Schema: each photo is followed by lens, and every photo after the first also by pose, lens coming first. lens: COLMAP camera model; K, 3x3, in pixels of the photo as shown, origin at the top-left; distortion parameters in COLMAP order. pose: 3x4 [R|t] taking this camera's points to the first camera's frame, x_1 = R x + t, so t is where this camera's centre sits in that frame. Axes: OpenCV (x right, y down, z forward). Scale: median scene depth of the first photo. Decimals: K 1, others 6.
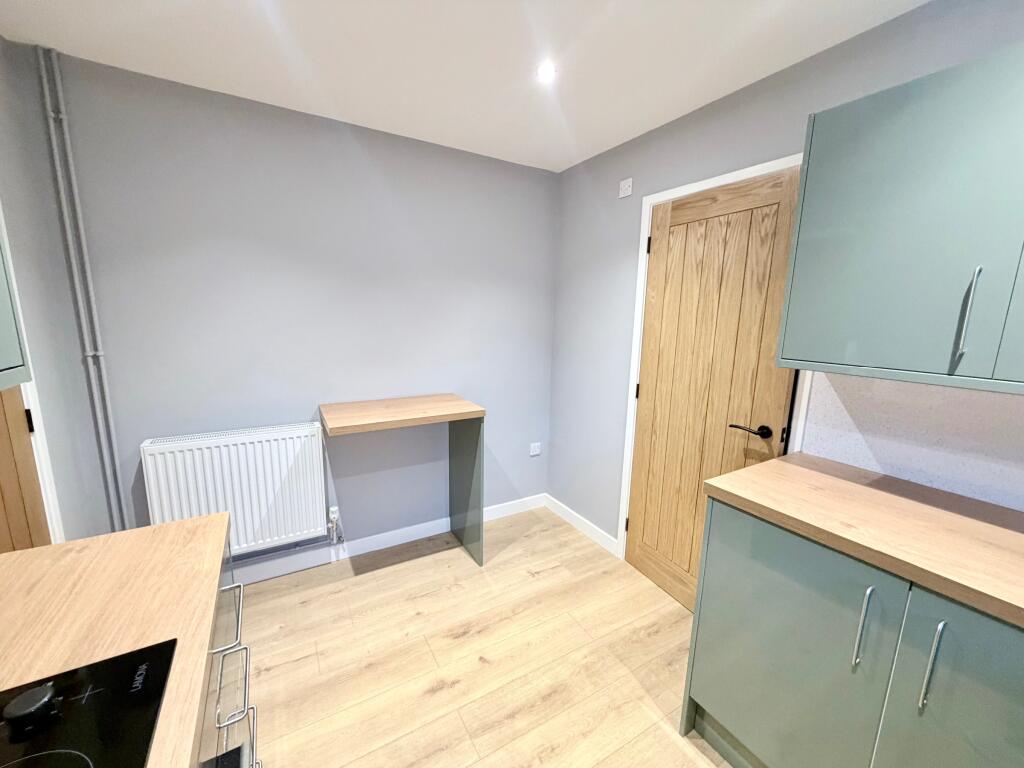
lens RADIAL K [[407.5, 0, 511.2], [0, 407.5, 385.2], [0, 0, 1]] dist [0.001882, -0.000196]
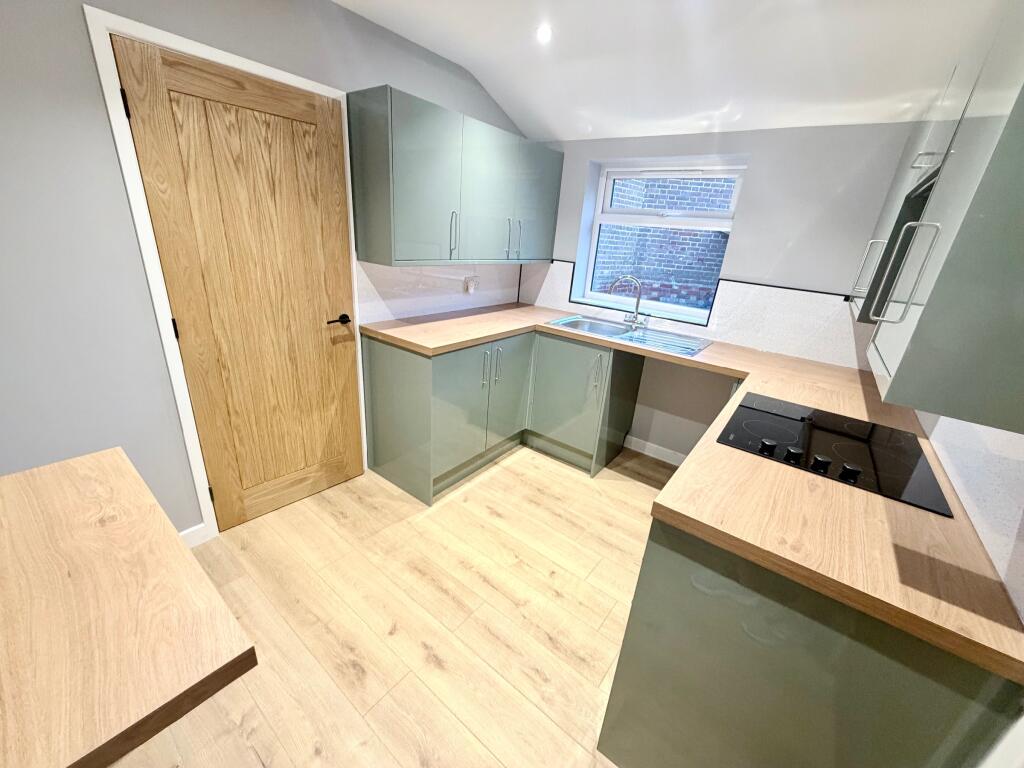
lens RADIAL K [[407.5, 0, 508.3], [0, 407.5, 383.4], [0, 0, 1]] dist [0.001882, -0.000196]
pose [[-0.360030, -0.372060, 0.855541, -0.737775], [0.085923, 0.899915, 0.427516, -0.204743], [-0.928976, 0.227429, -0.292027, 0.885910]]
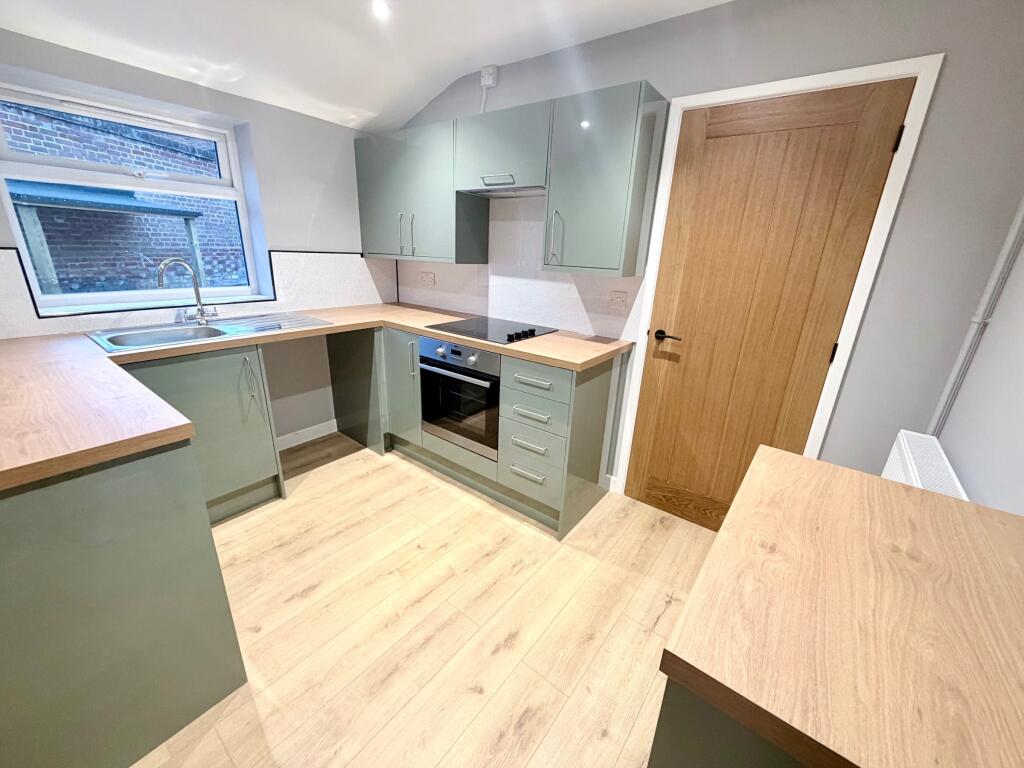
lens RADIAL K [[407.5, 0, 510.7], [0, 407.5, 383.2], [0, 0, 1]] dist [0.001882, -0.000196]
pose [[-0.928972, 0.061623, -0.364984, 0.122017], [-0.124384, 0.876734, 0.464613, -0.219919], [0.348625, 0.477011, -0.806797, 1.356681]]
